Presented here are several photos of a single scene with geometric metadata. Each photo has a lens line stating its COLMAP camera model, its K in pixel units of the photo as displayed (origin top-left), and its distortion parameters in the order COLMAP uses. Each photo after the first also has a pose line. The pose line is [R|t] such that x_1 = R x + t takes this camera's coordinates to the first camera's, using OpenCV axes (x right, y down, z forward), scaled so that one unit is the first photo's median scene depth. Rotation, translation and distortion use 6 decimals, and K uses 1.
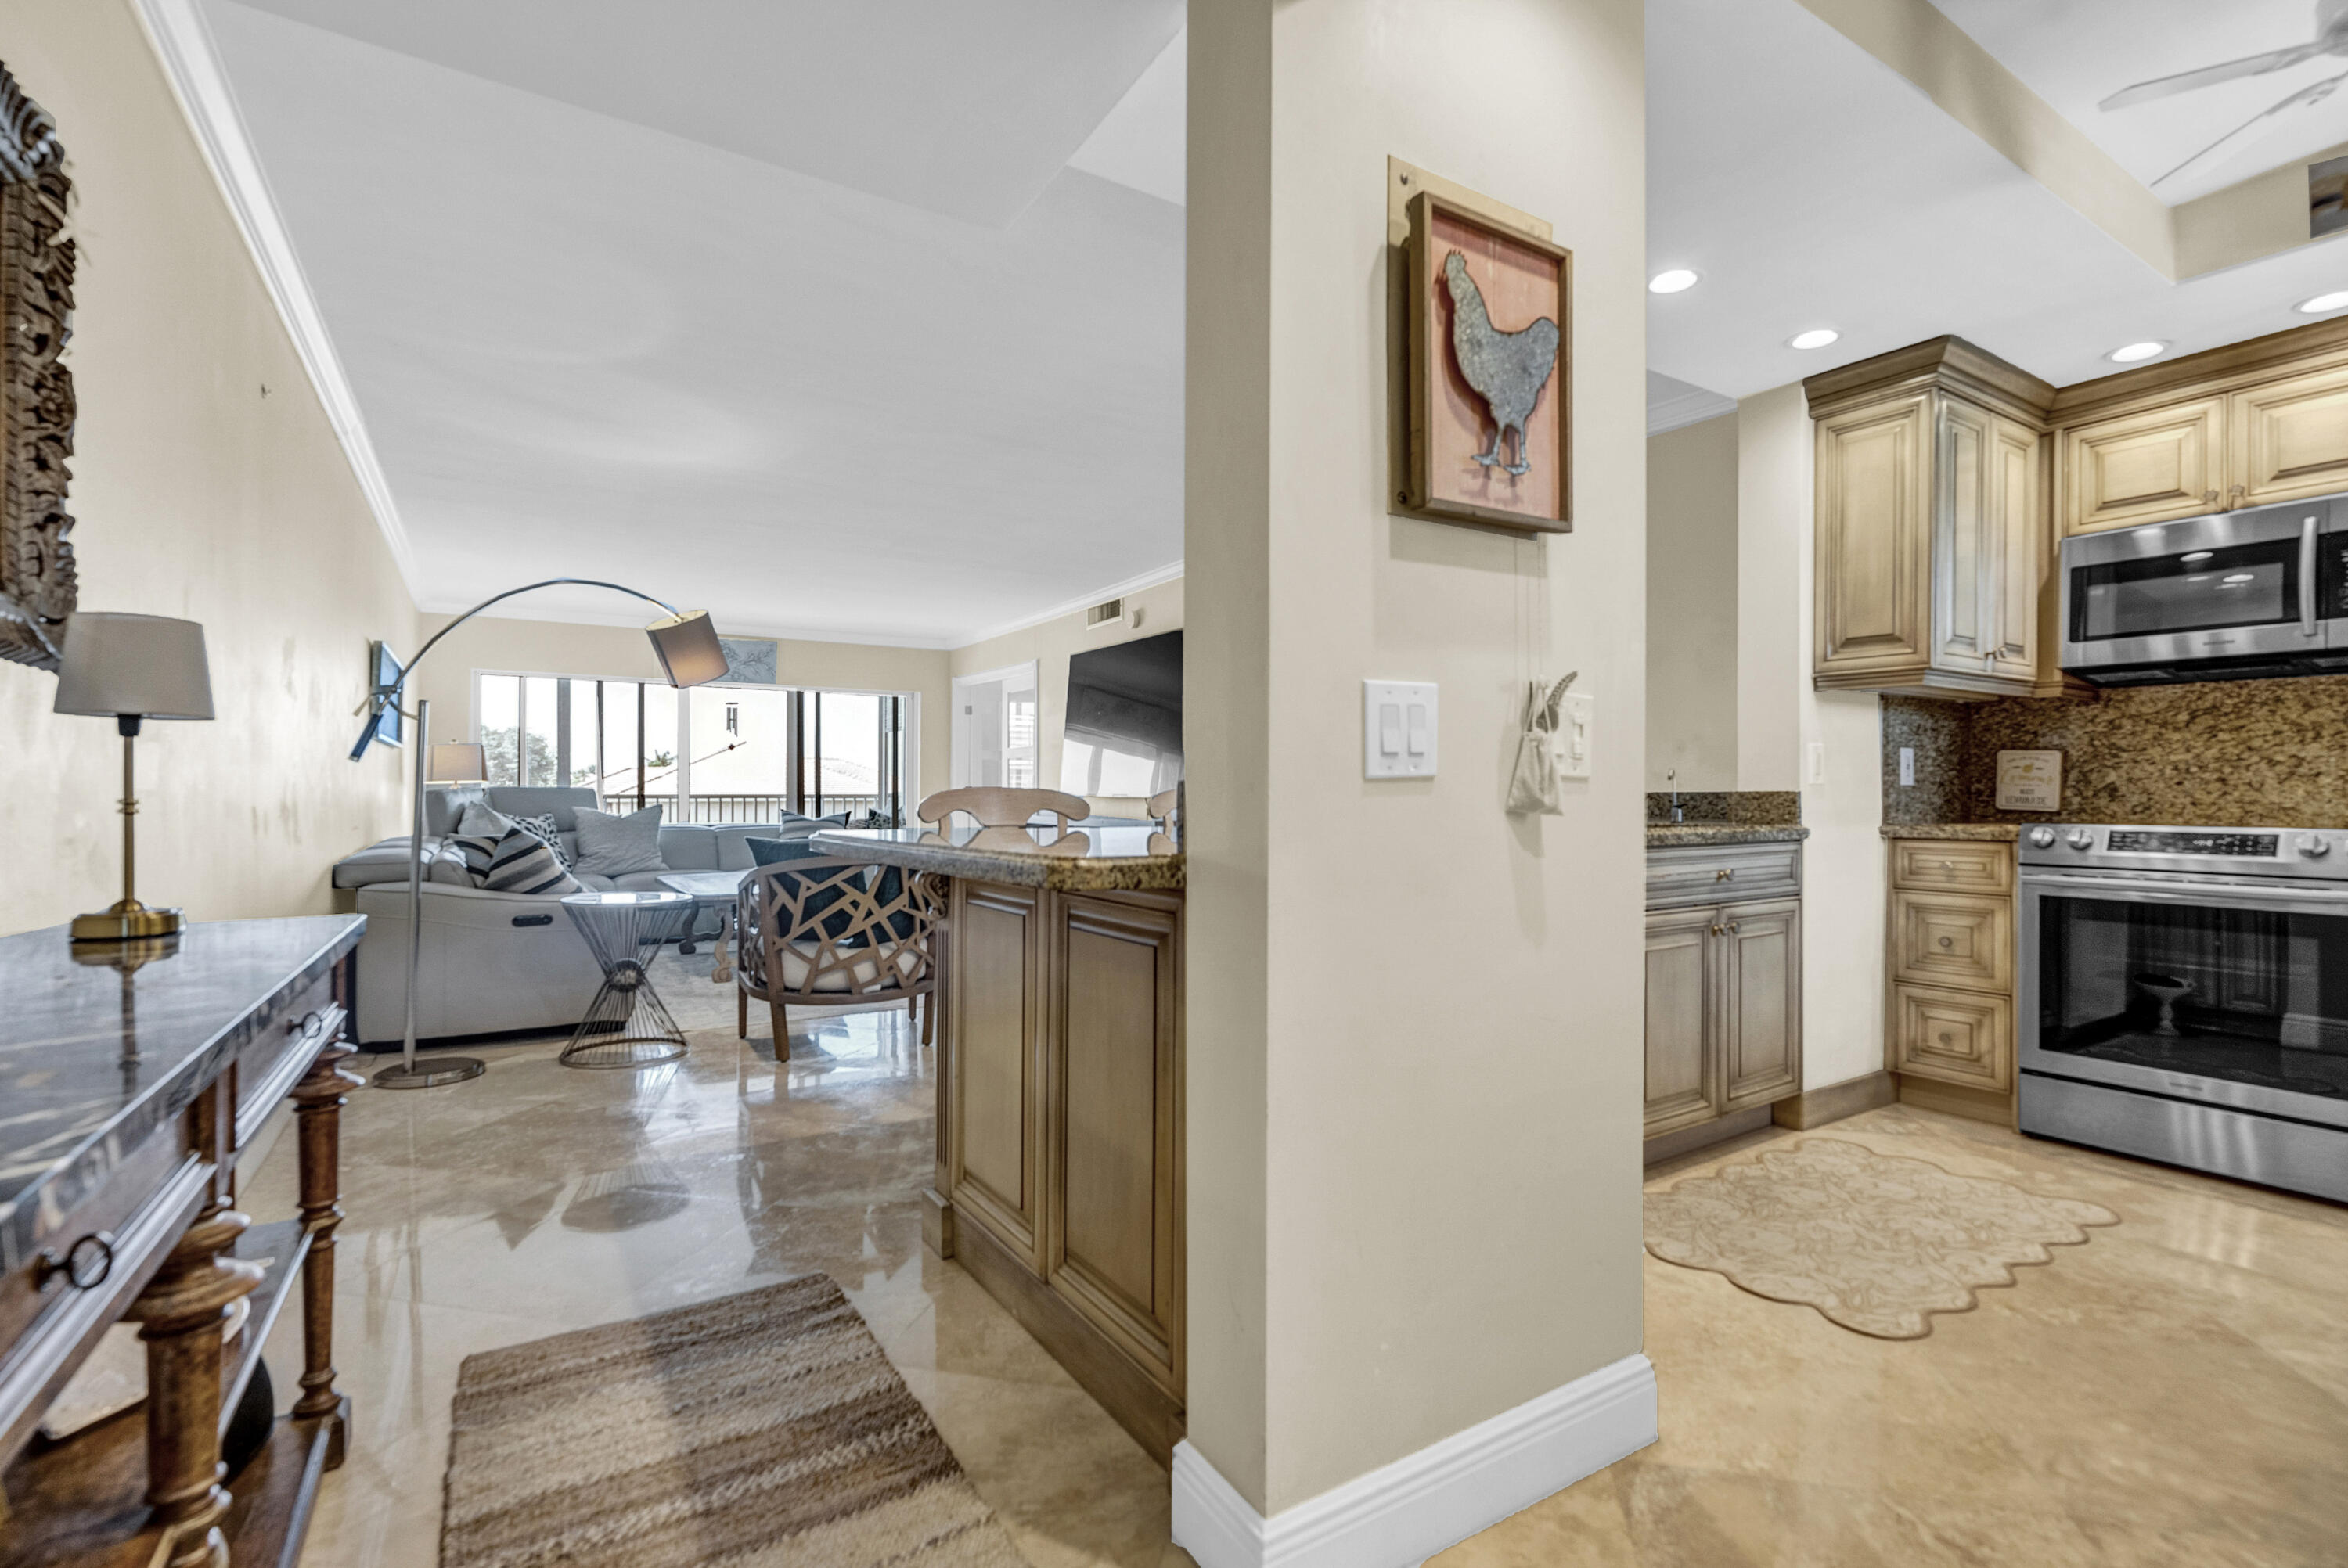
lens RADIAL K [[1067.3, 0, 1176.9], [0, 1067.3, 790.5], [0, 0, 1]] dist [-0.009665, 0.002355]
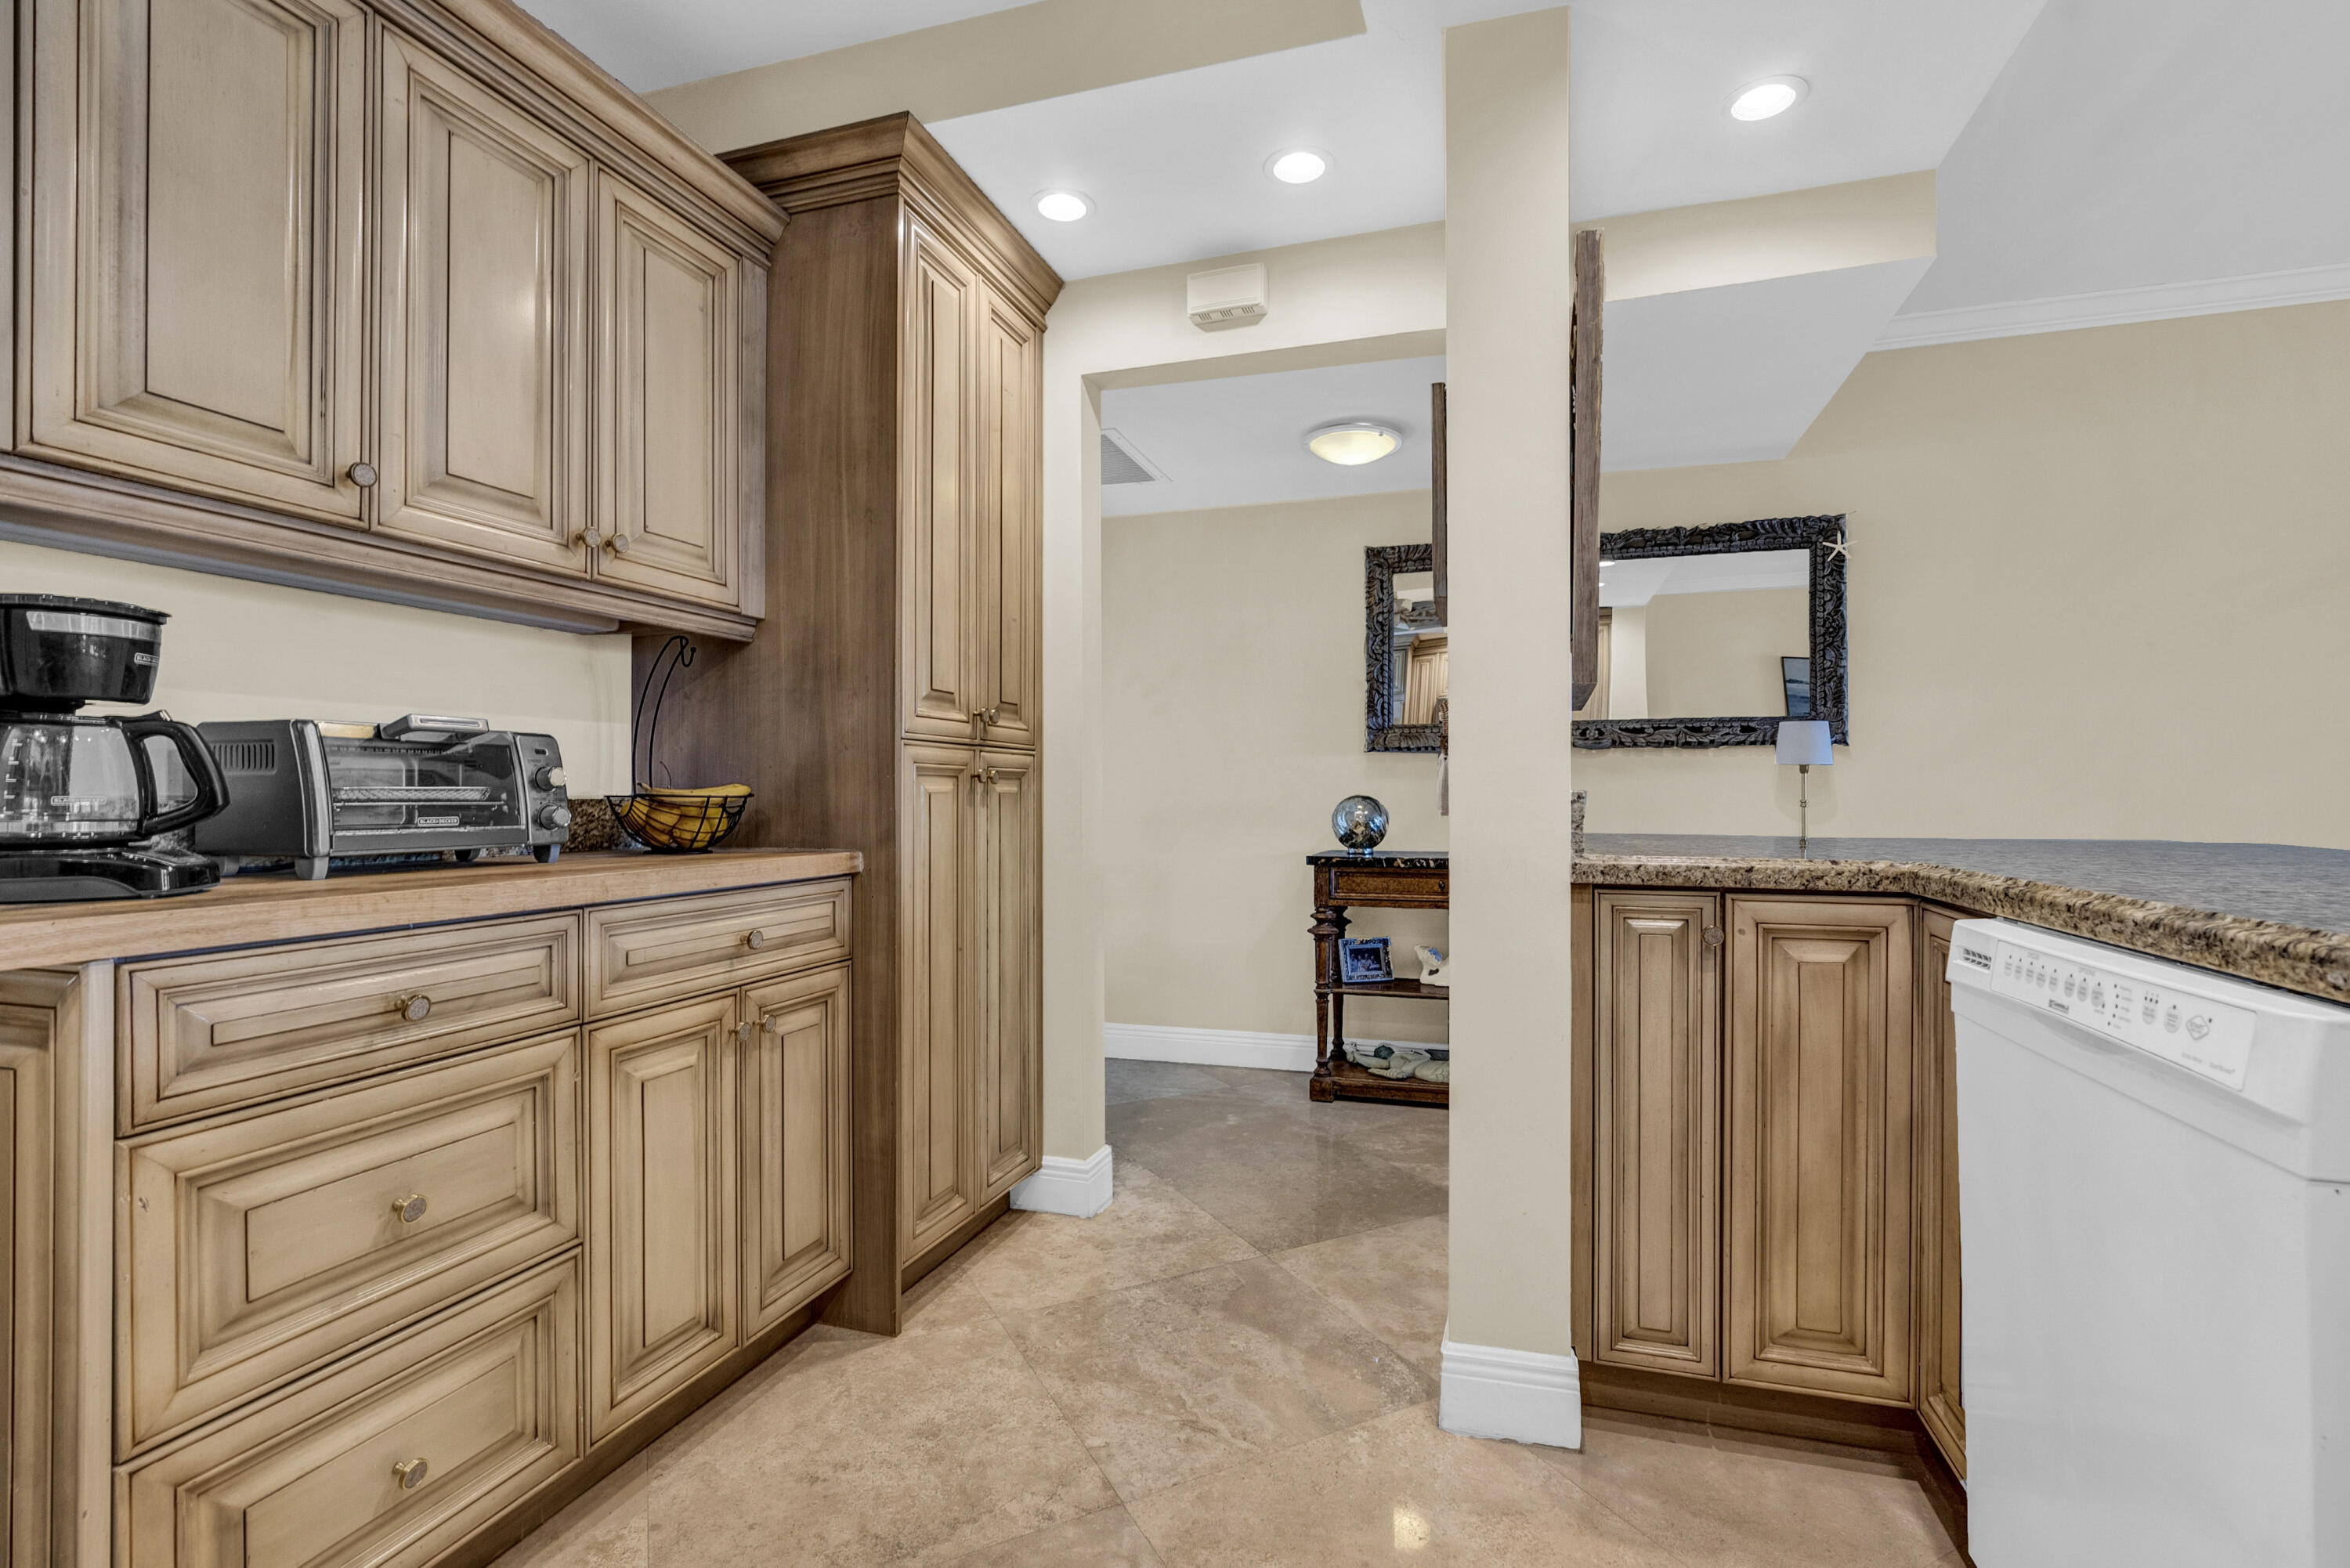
lens RADIAL K [[1068.3, 0, 1187.0], [0, 1068.3, 797.3], [0, 0, 1]] dist [-0.009665, 0.002355]
pose [[-0.762621, 0.000675, -0.646845, 0.658001], [0.001417, 0.999999, -0.000627, 0.000331], [0.646844, -0.001395, -0.762621, 0.821742]]
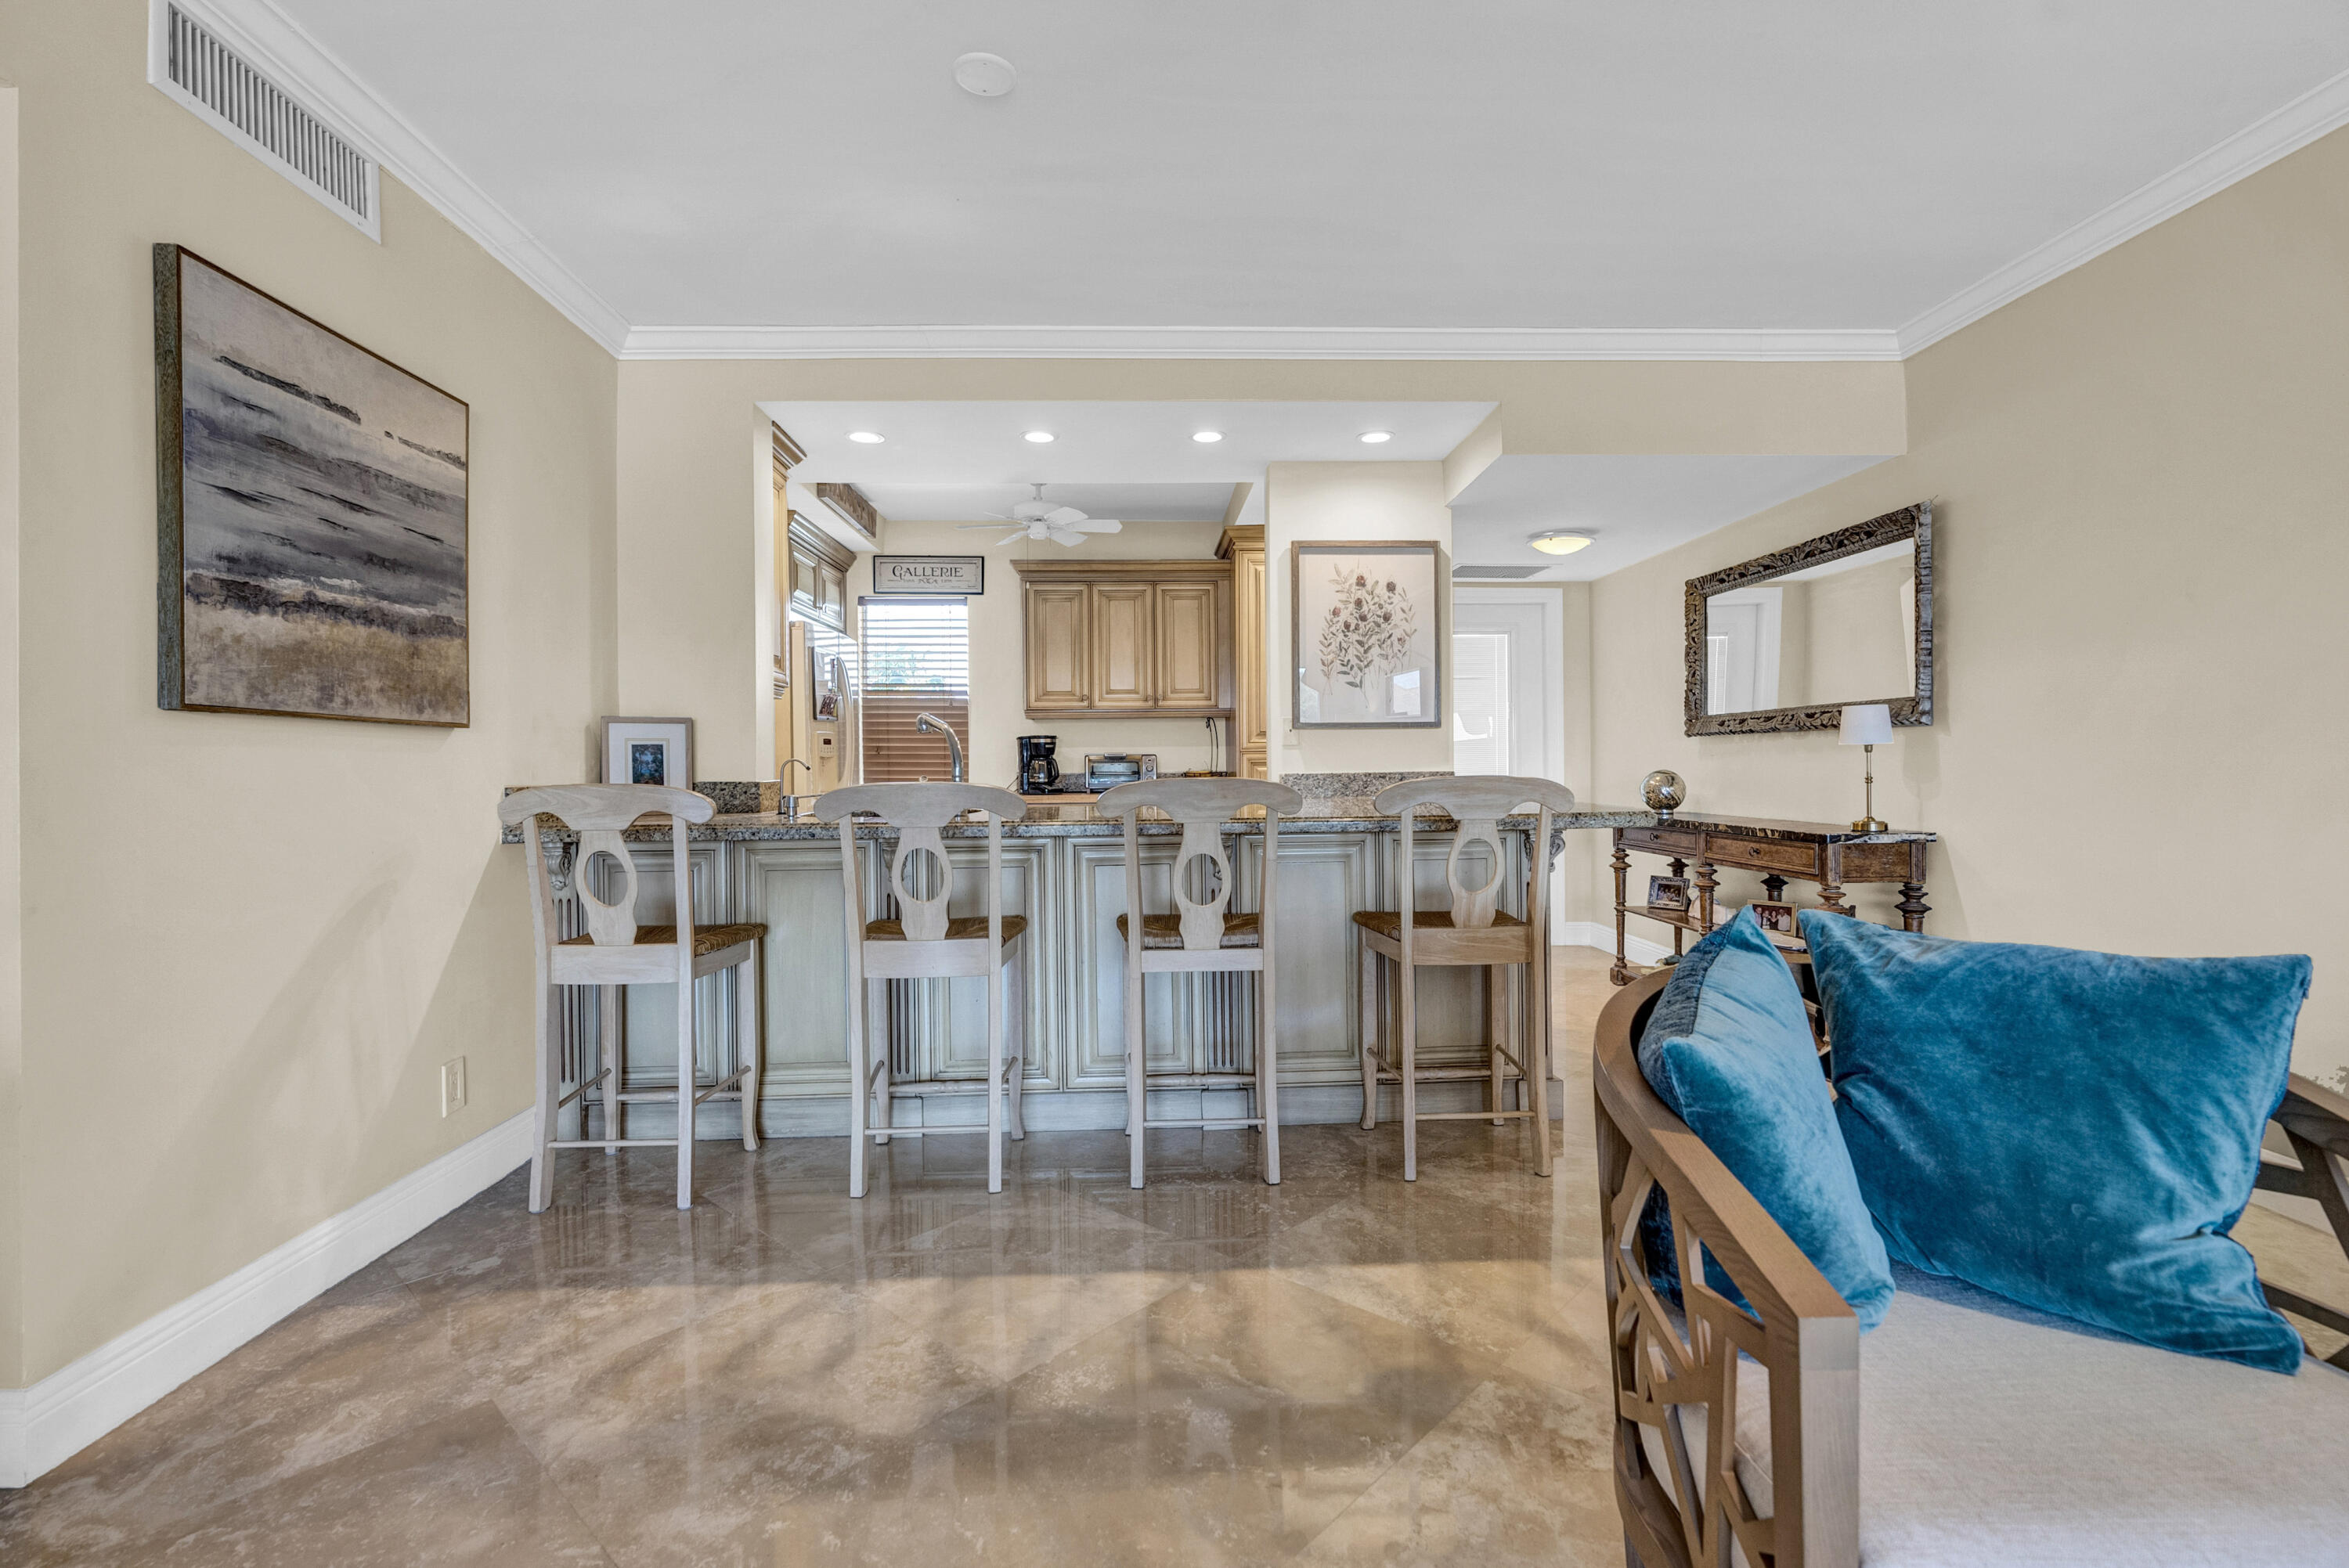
lens RADIAL K [[1067.8, 0, 1188.1], [0, 1067.8, 772.5], [0, 0, 1]] dist [-0.009665, 0.002355]
pose [[-0.872057, 0.003127, 0.489394, -0.344187], [0.005760, 0.999976, 0.003875, -0.010023], [-0.489370, 0.006198, -0.872054, 1.717275]]
